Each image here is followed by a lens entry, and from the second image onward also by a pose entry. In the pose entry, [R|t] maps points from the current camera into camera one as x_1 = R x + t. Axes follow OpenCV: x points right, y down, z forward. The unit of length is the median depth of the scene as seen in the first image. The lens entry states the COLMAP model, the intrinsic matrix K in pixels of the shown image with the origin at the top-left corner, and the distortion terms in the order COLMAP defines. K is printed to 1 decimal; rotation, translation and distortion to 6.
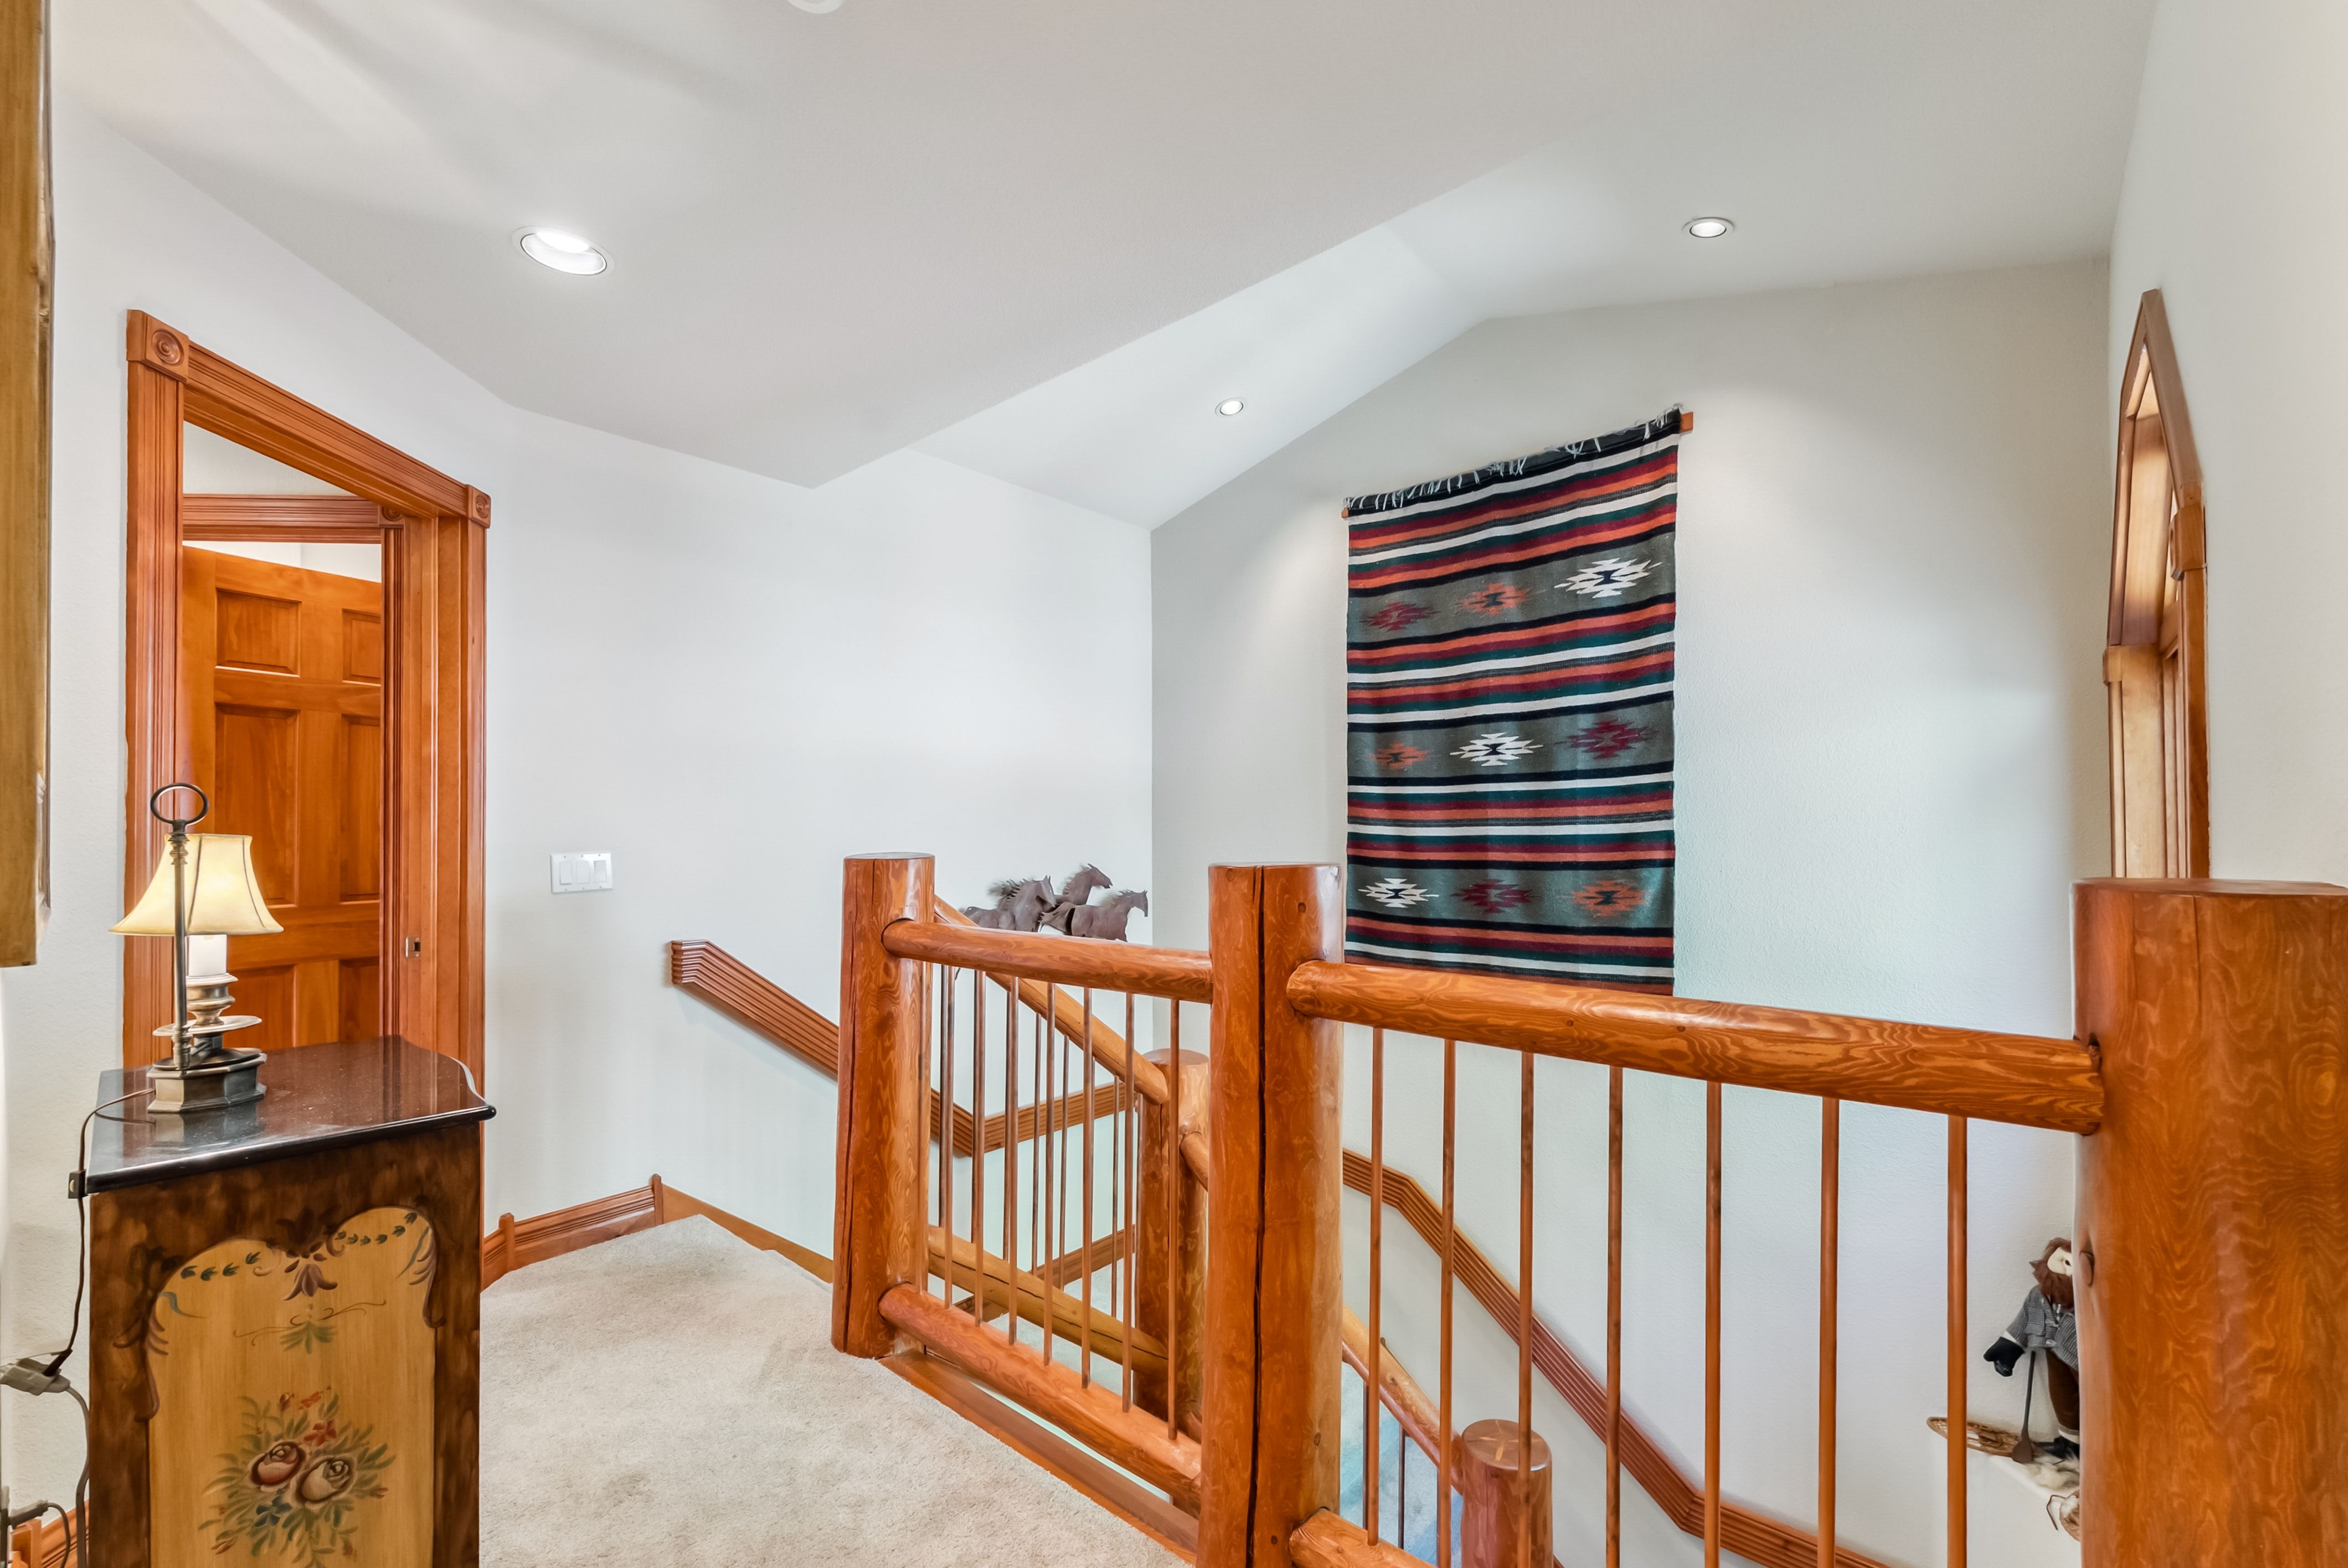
lens RADIAL K [[958.6, 0, 1148.9], [0, 958.6, 826.6], [0, 0, 1]] dist [0.000661, -0.000645]
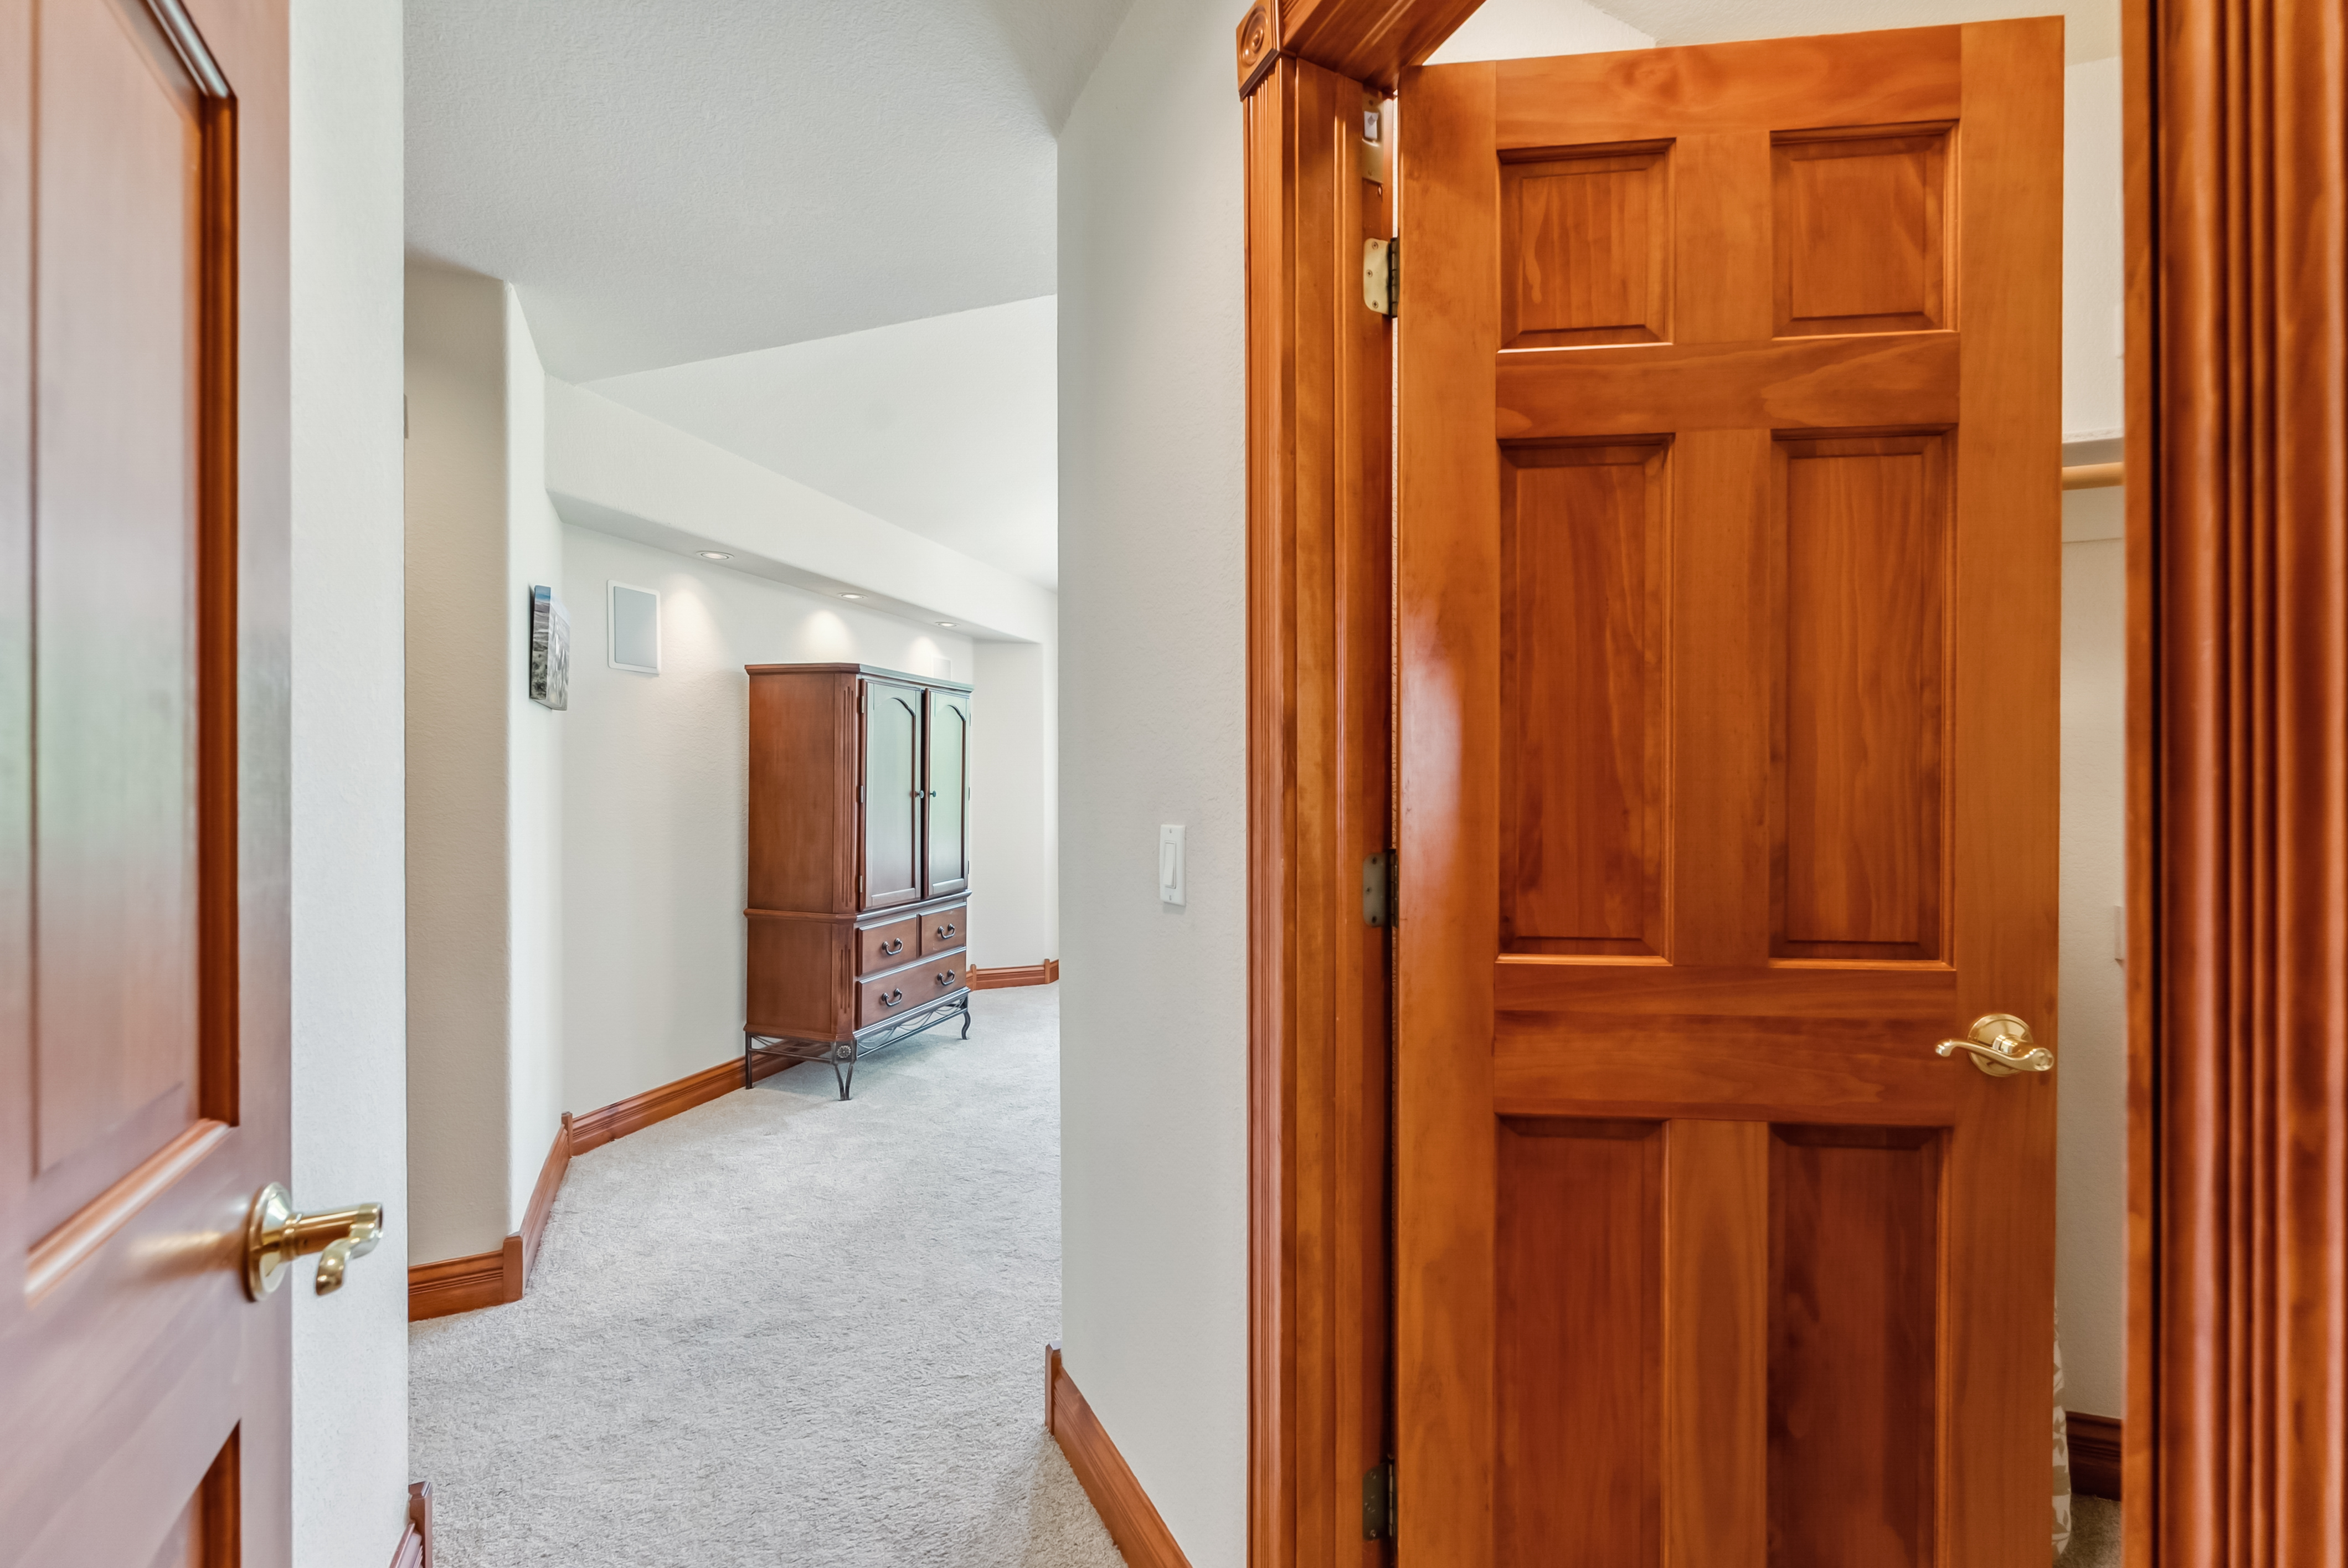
lens RADIAL K [[958.6, 0, 1170.8], [0, 958.6, 782.5], [0, 0, 1]] dist [0.000661, -0.000645]
pose [[0.420652, -0.002057, -0.907220, -0.632794], [0.008882, 0.999959, 0.001852, 0.010005], [0.907178, -0.008837, 0.420653, 0.667929]]
